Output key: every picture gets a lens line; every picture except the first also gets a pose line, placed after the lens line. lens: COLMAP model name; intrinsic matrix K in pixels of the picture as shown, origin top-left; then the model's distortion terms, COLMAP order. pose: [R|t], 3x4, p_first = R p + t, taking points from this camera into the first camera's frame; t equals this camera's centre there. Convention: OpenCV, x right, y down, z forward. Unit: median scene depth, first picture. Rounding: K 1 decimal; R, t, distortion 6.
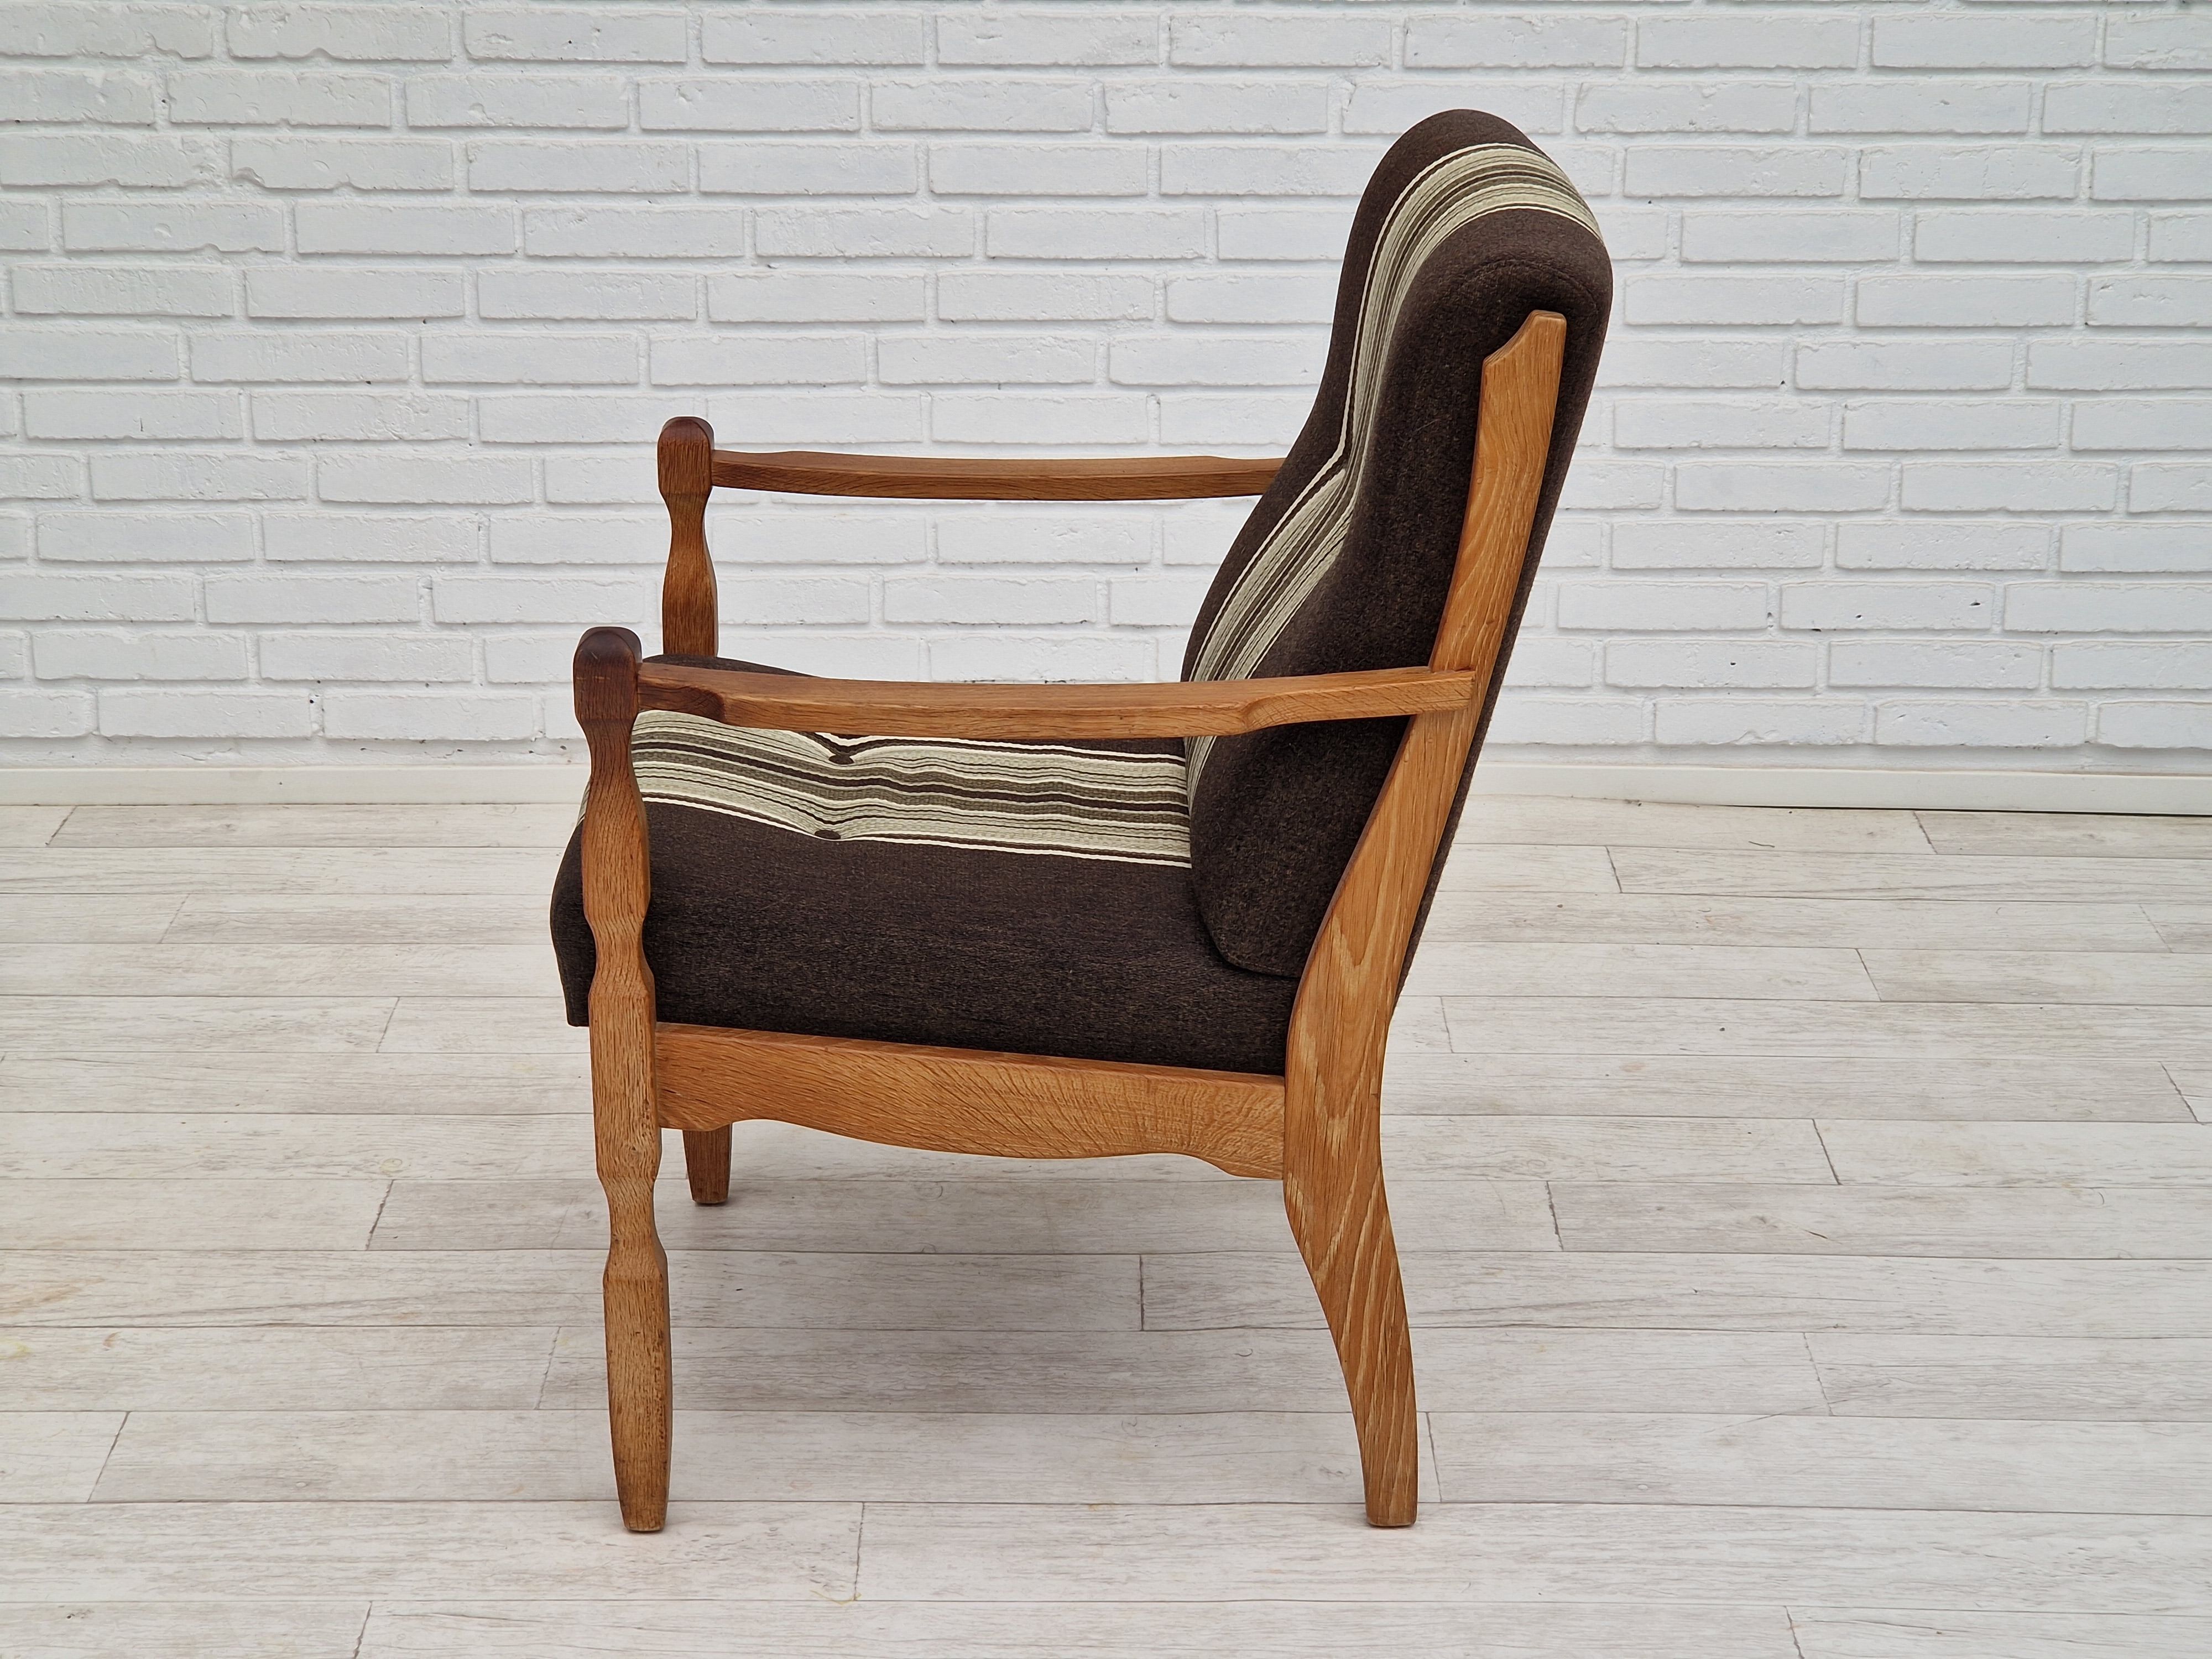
lens RADIAL K [[4162.8, 0, 1090.7], [0, 4162.8, 906.4], [0, 0, 1]] dist [0.100297, 0.000000]
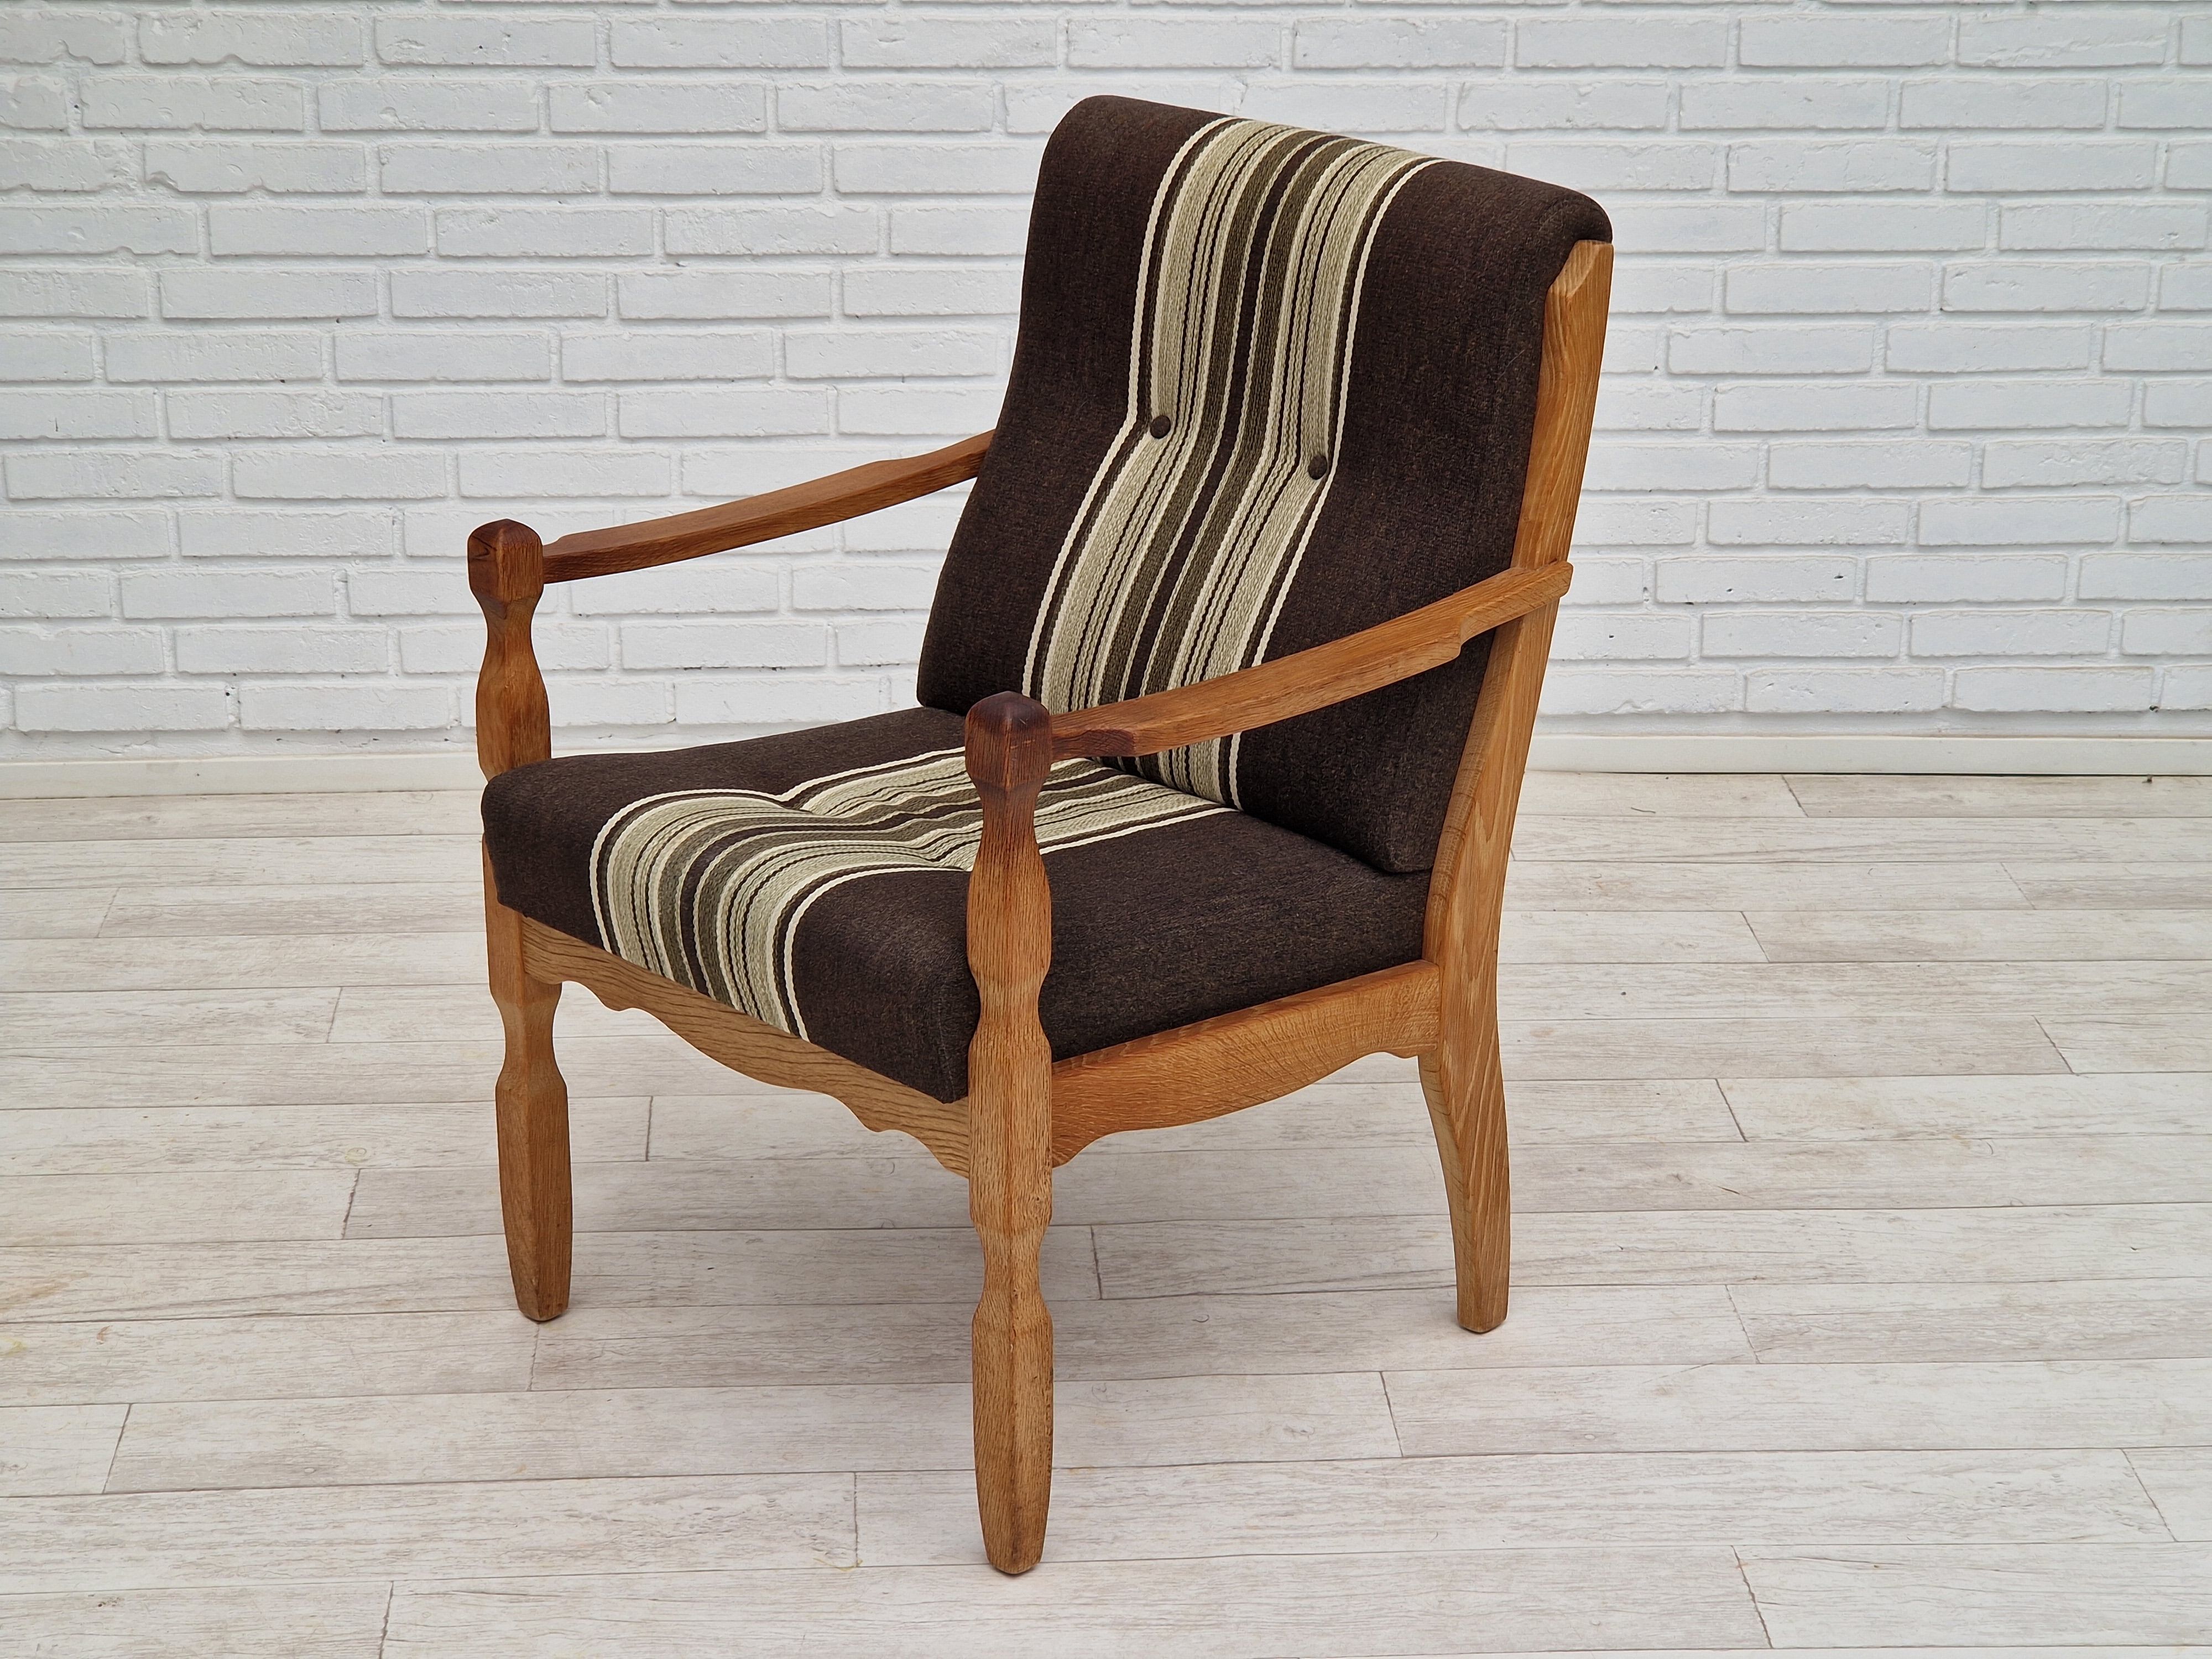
lens RADIAL K [[4162.8, 0, 1133.8], [0, 4162.8, 918.0], [0, 0, 1]] dist [0.100297, 0.000000]
pose [[0.997649, -0.019112, 0.065814, -0.036397], [0.017847, 0.999645, 0.019760, -0.011295], [-0.066168, -0.018539, 0.997636, -0.033847]]
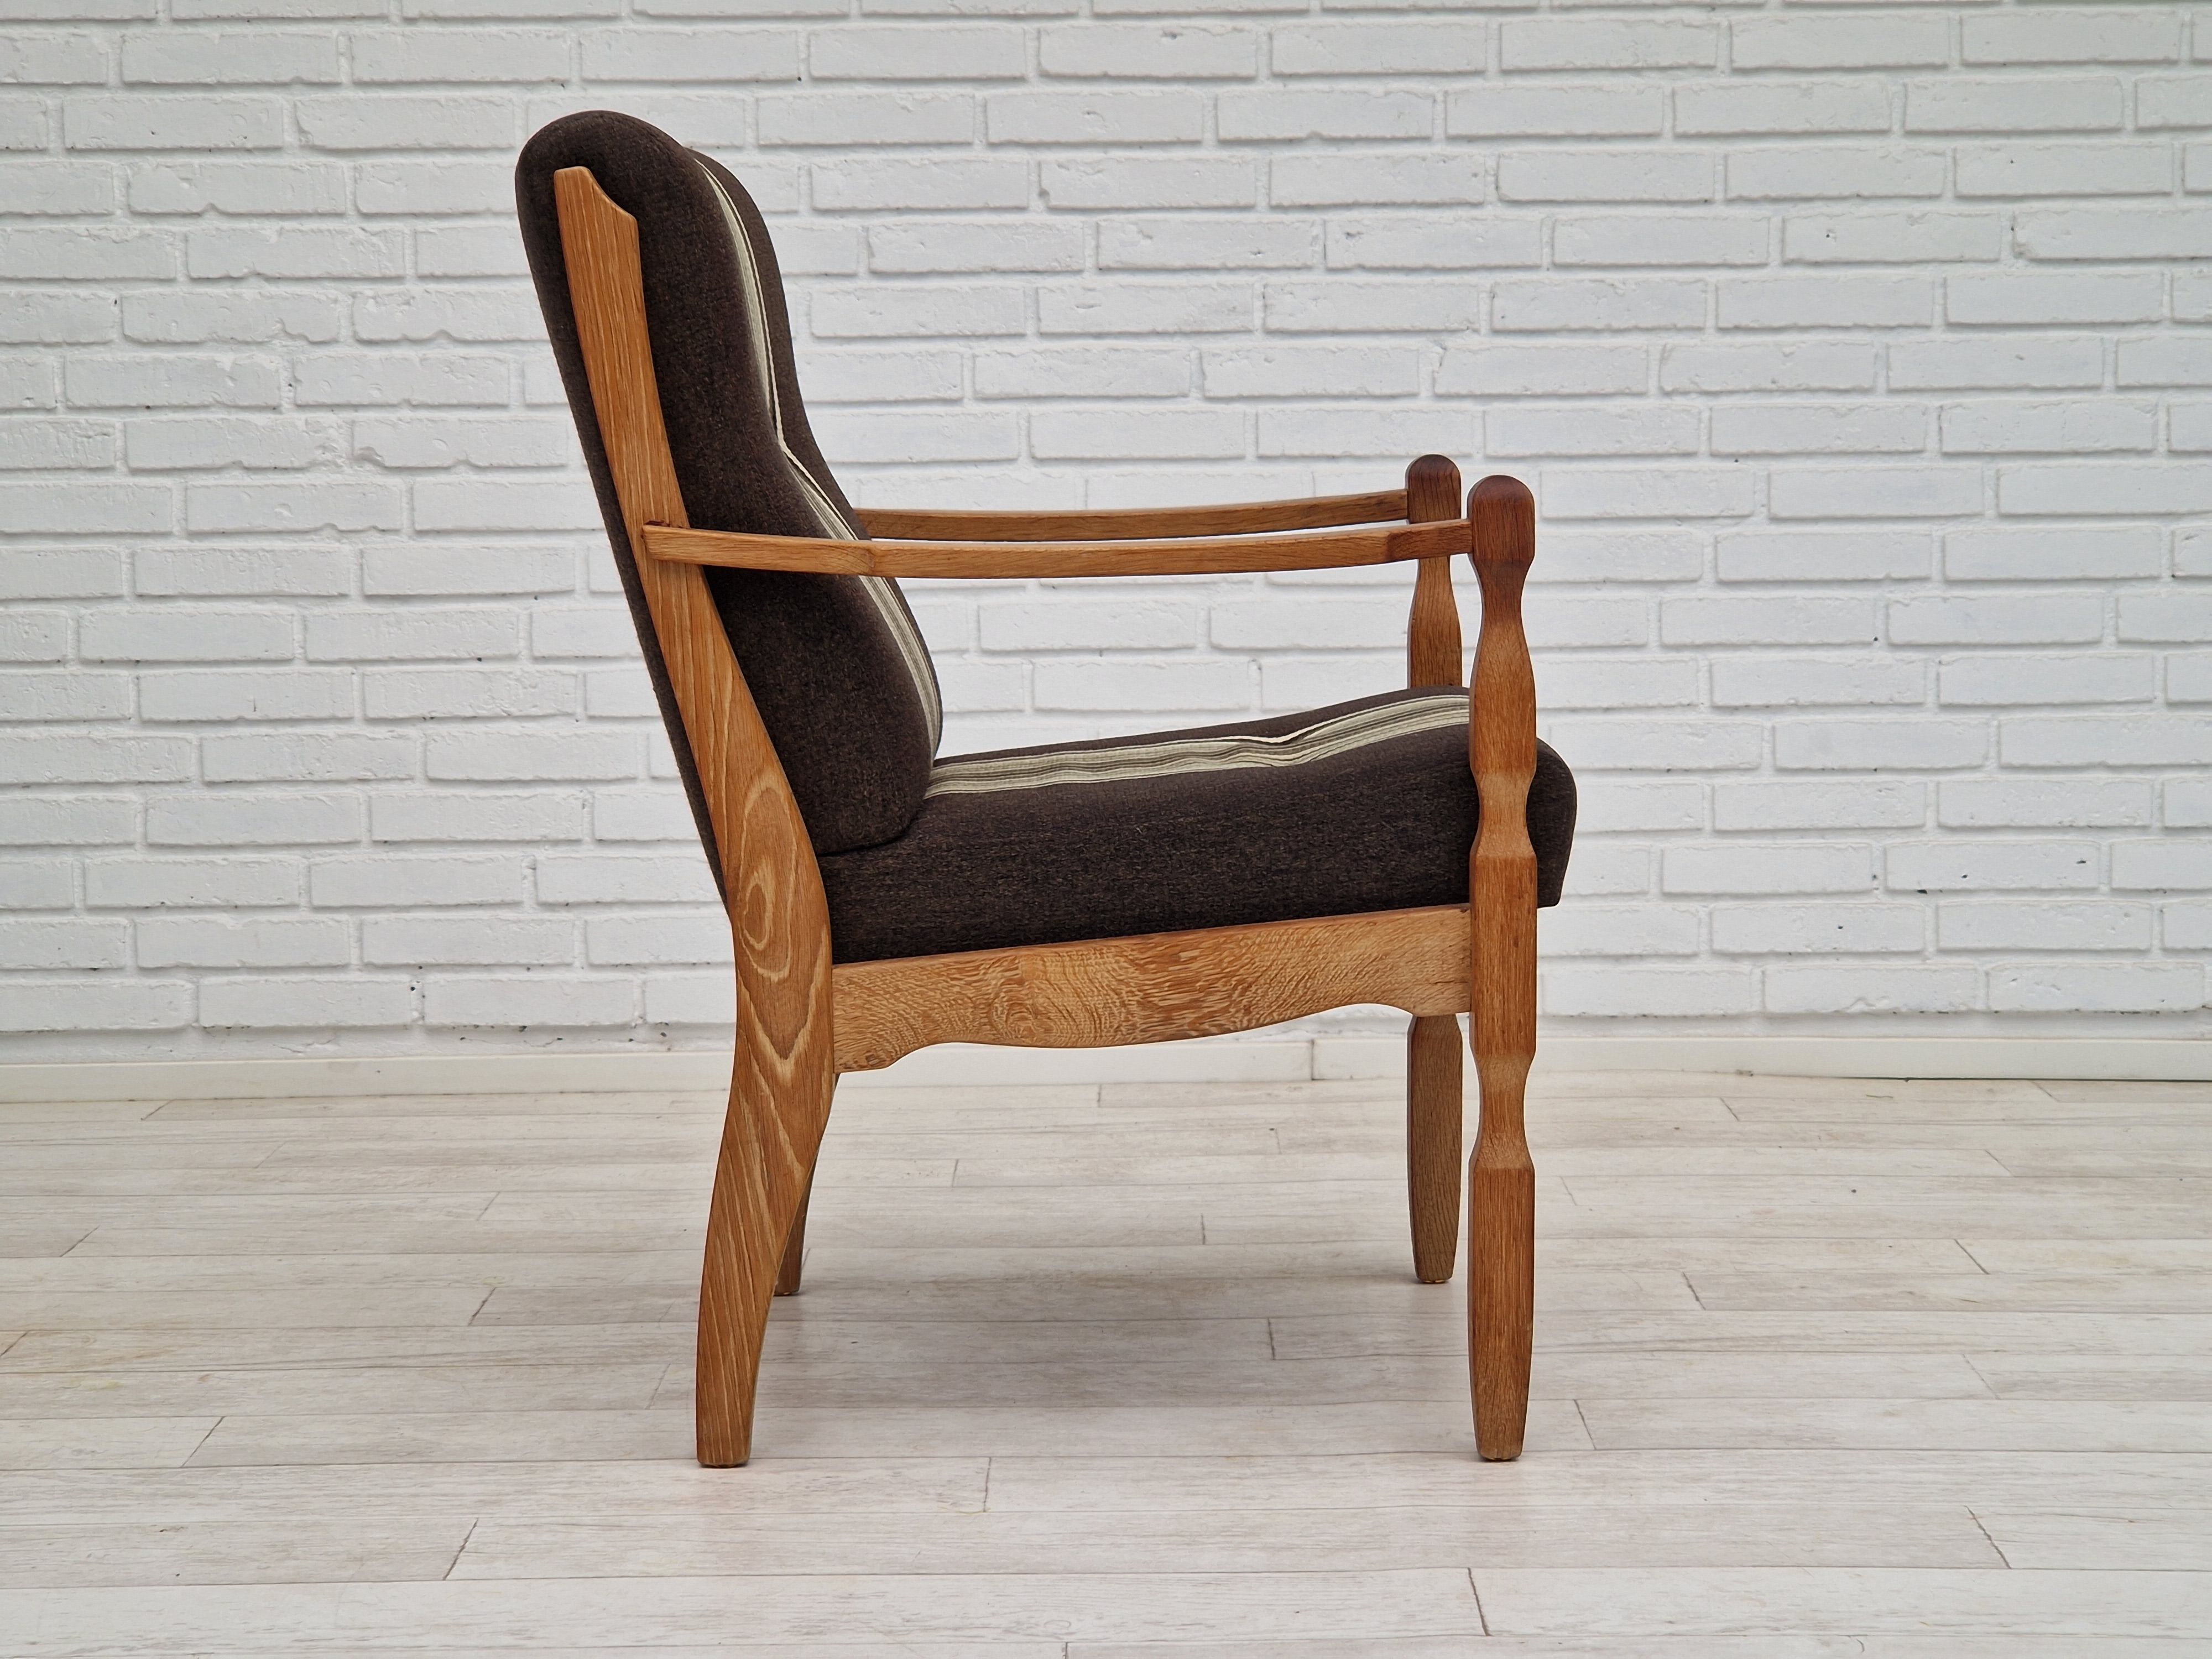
lens RADIAL K [[4162.8, 0, 1111.1], [0, 4162.8, 918.0], [0, 0, 1]] dist [0.100297, 0.000000]
pose [[0.999882, -0.013282, -0.007715, -0.012675], [0.011172, 0.973561, -0.228156, 0.172683], [0.010541, 0.228043, 0.973594, 0.030254]]
